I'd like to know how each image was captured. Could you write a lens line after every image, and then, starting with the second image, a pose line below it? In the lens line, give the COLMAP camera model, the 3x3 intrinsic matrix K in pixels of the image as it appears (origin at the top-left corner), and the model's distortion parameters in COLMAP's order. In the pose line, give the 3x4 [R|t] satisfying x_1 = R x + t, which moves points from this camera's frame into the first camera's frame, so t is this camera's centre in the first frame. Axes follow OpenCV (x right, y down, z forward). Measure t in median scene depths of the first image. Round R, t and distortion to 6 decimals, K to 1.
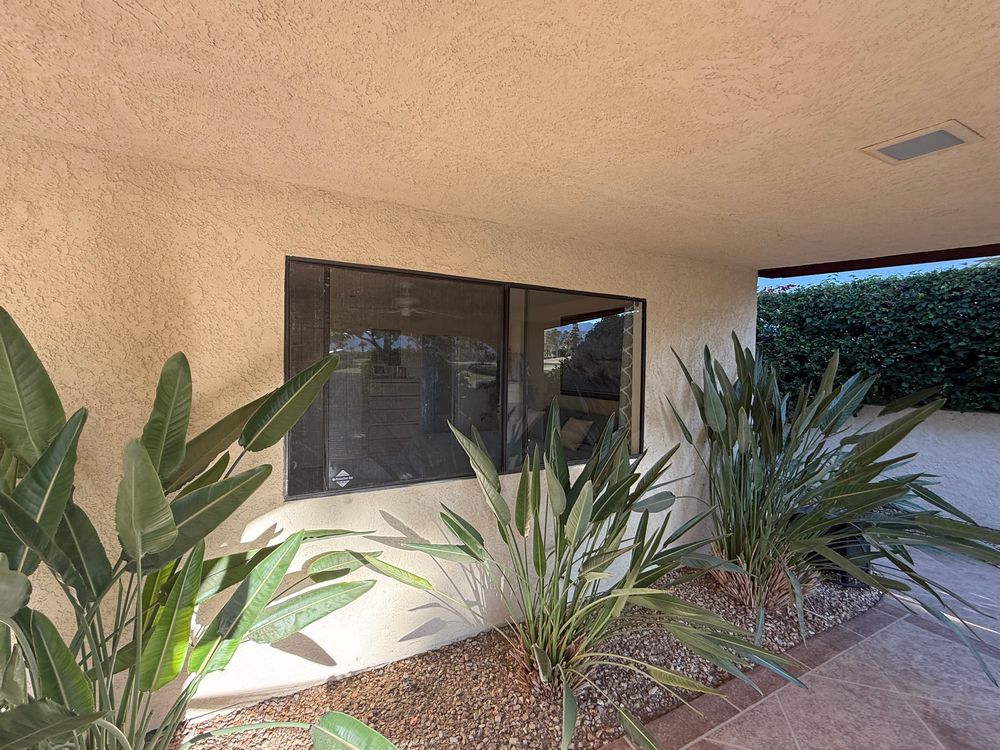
lens RADIAL K [[427.3, 0, 502.2], [0, 427.3, 371.6], [0, 0, 1]] dist [0.001857, 0.000525]
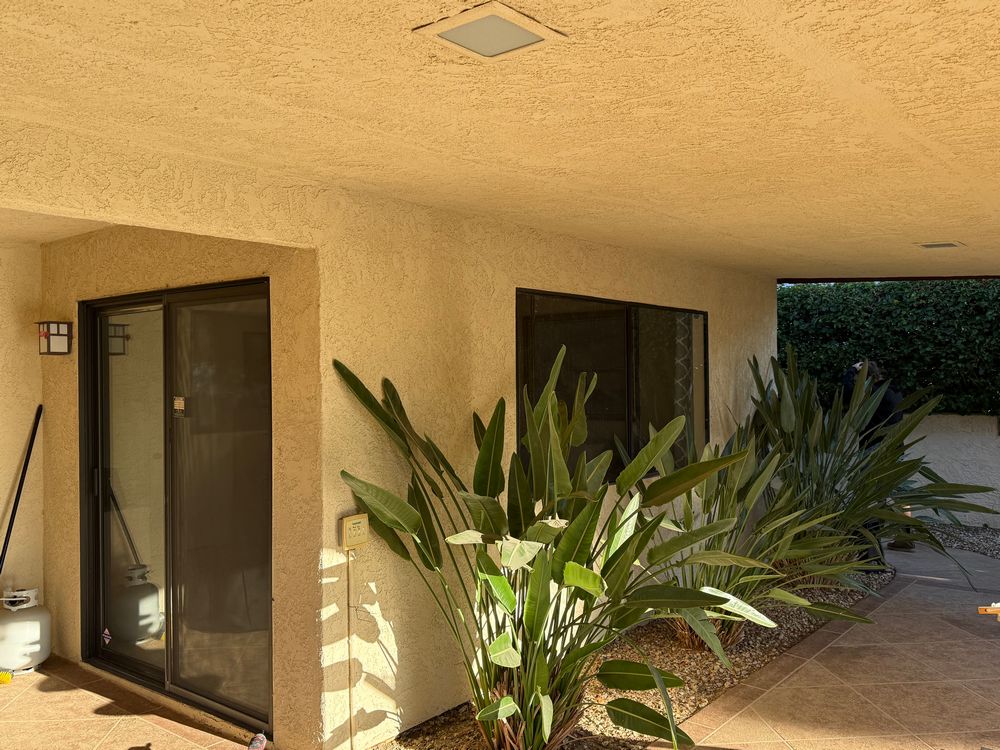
lens RADIAL K [[844.9, 0, 500.0], [0, 844.9, 375.0], [0, 0, 1]] dist [0.108032, -0.164419]
pose [[0.920614, -0.024128, 0.389727, -0.902301], [0.033799, 0.999267, -0.017976, 0.001867], [-0.389007, 0.029721, 0.920755, -0.667600]]
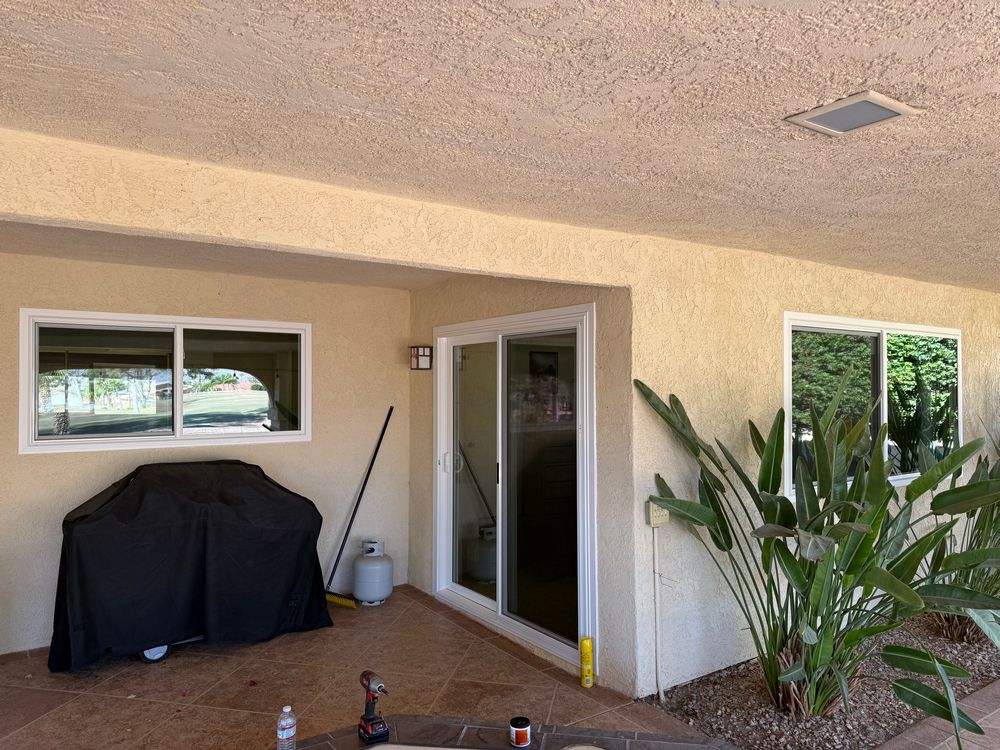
lens RADIAL K [[697.2, 0, 500.0], [0, 697.2, 375.0], [0, 0, 1]] dist [0.059964, -0.065828]
pose [[0.994104, -0.015993, 0.107243, -1.021411], [0.020259, 0.999041, -0.038803, -0.005309], [-0.106520, 0.040747, 0.993475, -0.680554]]
